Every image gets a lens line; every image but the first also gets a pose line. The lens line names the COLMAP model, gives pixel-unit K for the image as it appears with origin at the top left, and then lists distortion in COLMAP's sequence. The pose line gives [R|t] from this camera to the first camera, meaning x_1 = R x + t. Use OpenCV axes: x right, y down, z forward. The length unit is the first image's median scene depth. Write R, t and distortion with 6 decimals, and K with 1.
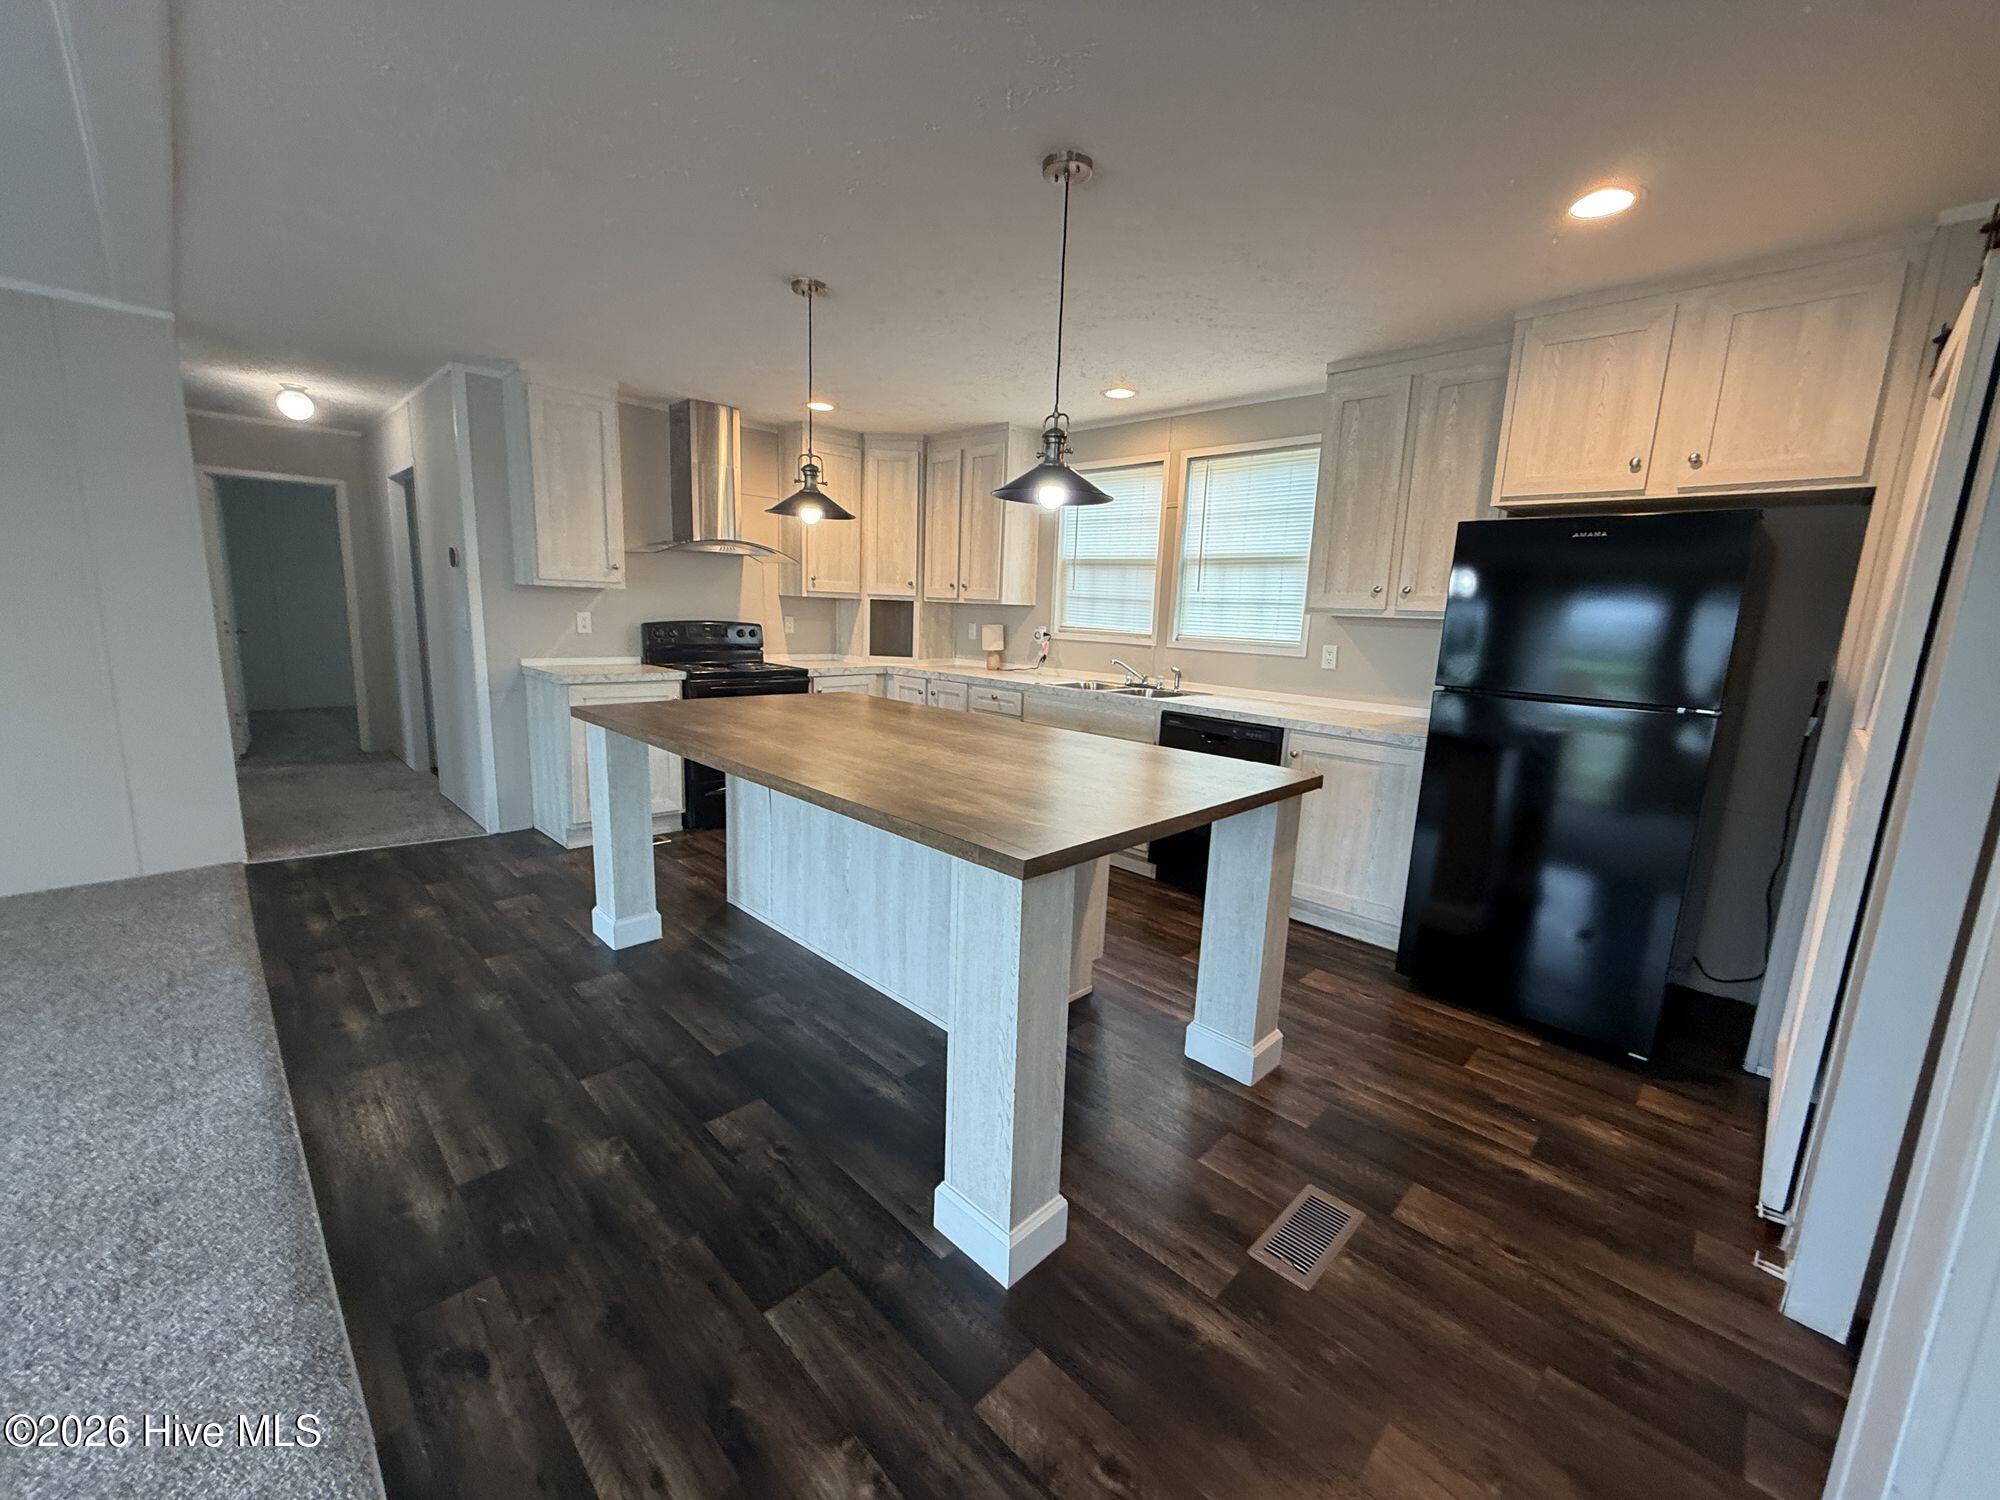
lens RADIAL K [[796.0, 0, 1001.1], [0, 796.0, 748.7], [0, 0, 1]] dist [0.000019, 0.000066]
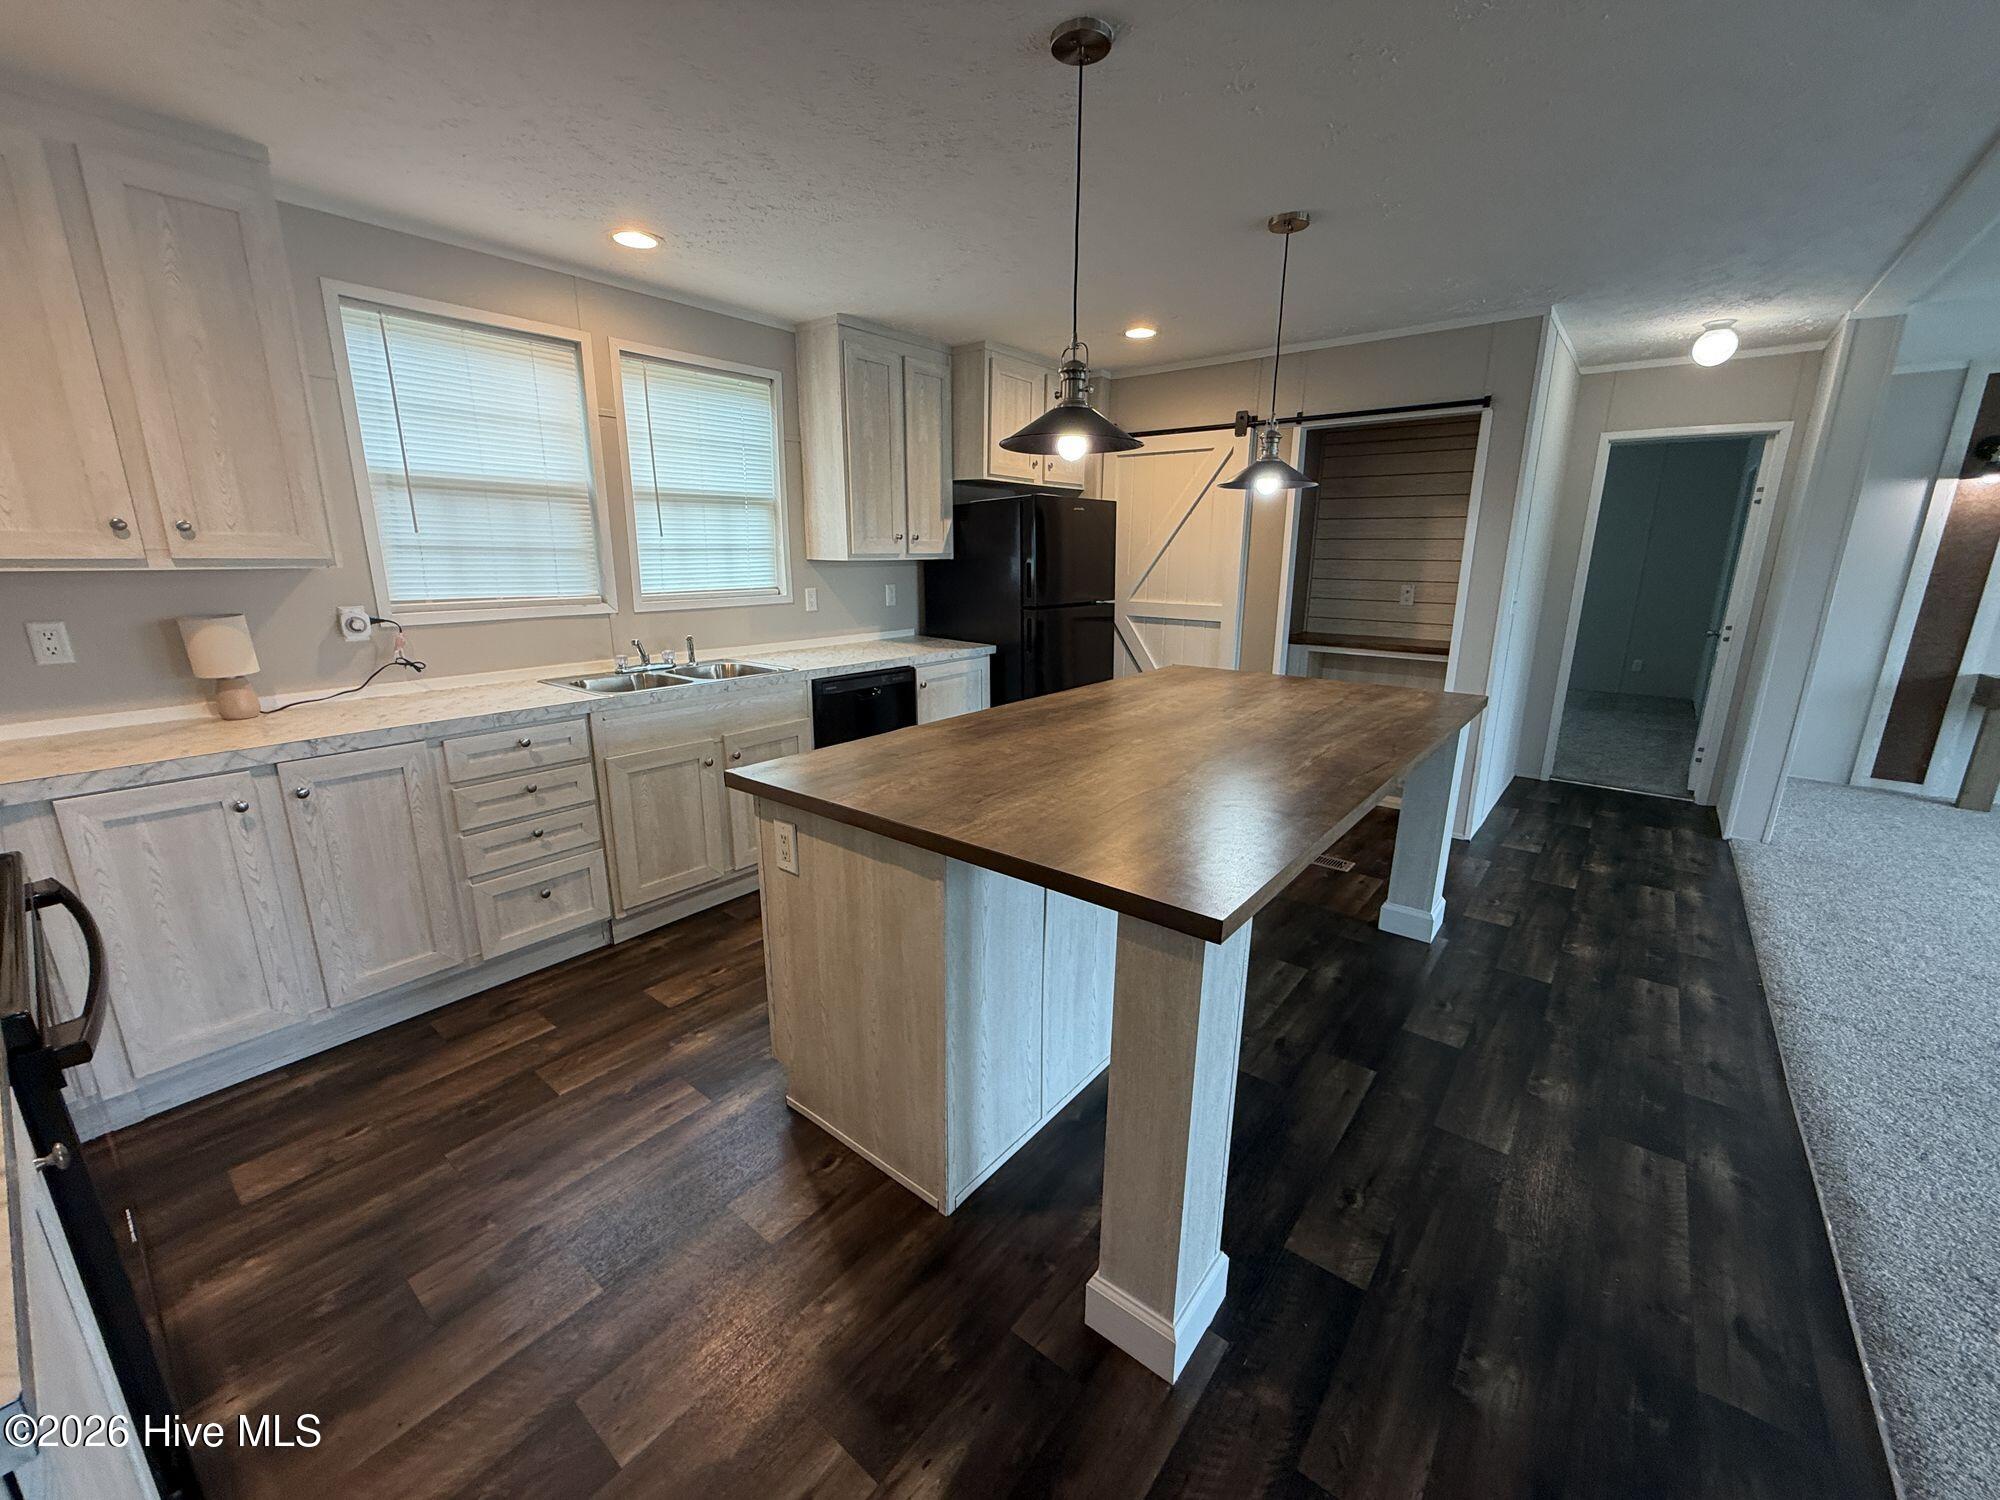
lens RADIAL K [[796.0, 0, 1001.1], [0, 796.0, 748.7], [0, 0, 1]] dist [0.000019, 0.000066]
pose [[-0.103871, -0.281293, 0.953984, -0.593054], [0.165883, 0.940838, 0.295478, -0.177438], [-0.980660, 0.188941, -0.051064, 0.756910]]
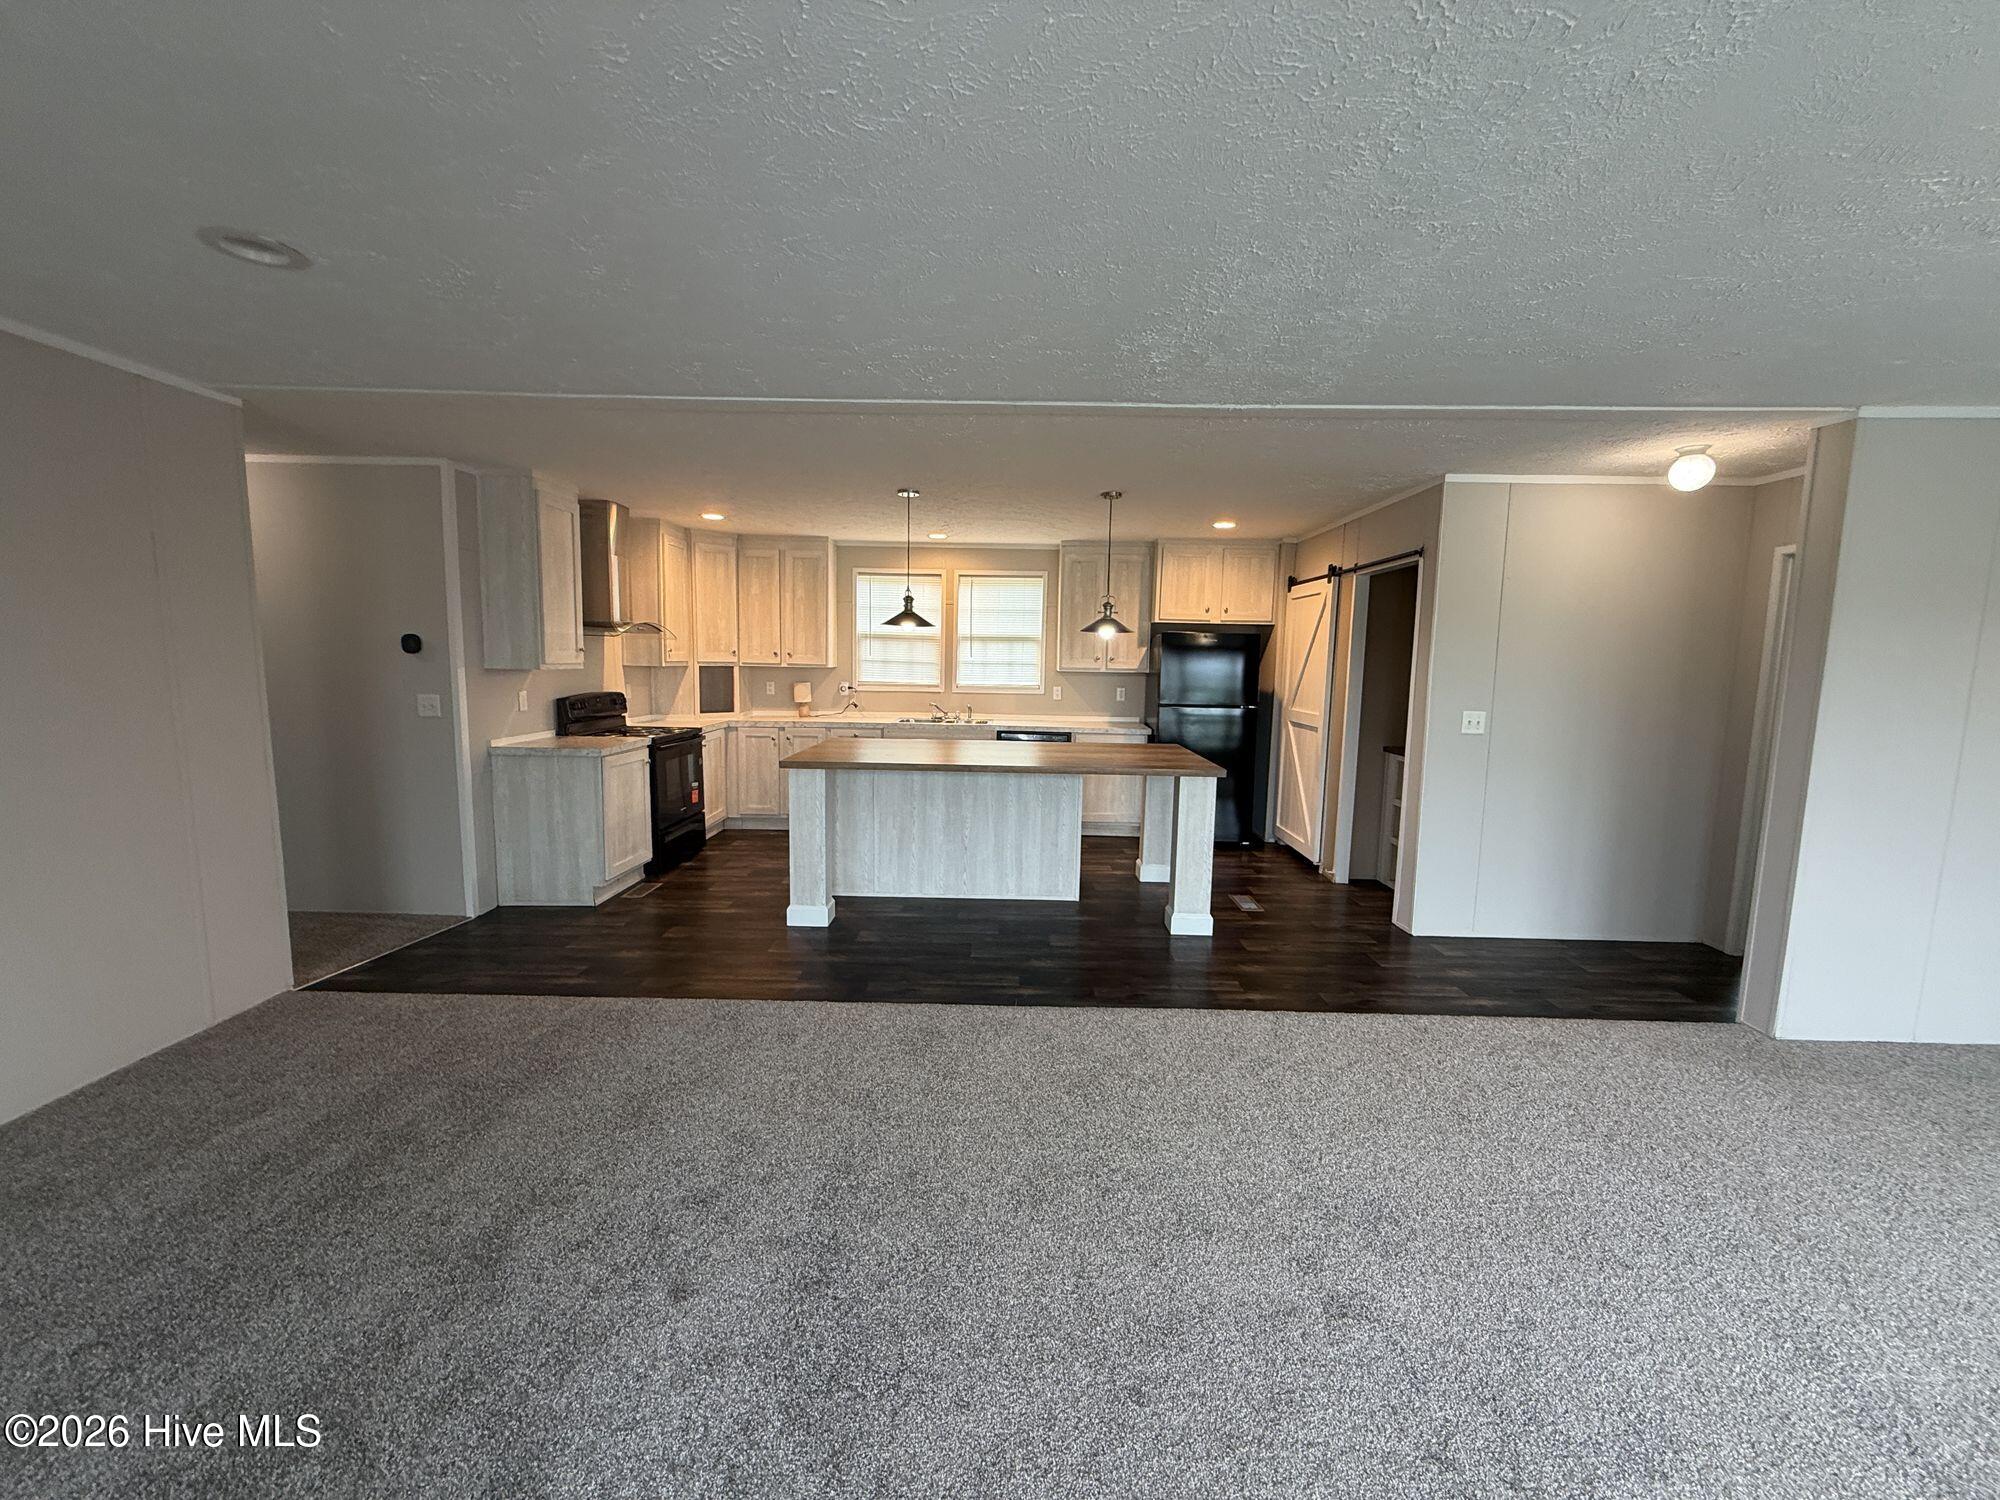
lens RADIAL K [[796.0, 0, 1001.1], [0, 796.0, 748.7], [0, 0, 1]] dist [0.000019, 0.000066]
pose [[0.720145, -0.105864, 0.685699, -0.831689], [0.131725, 0.991177, 0.014684, -0.030188], [-0.681204, 0.079750, 0.727737, -0.193236]]
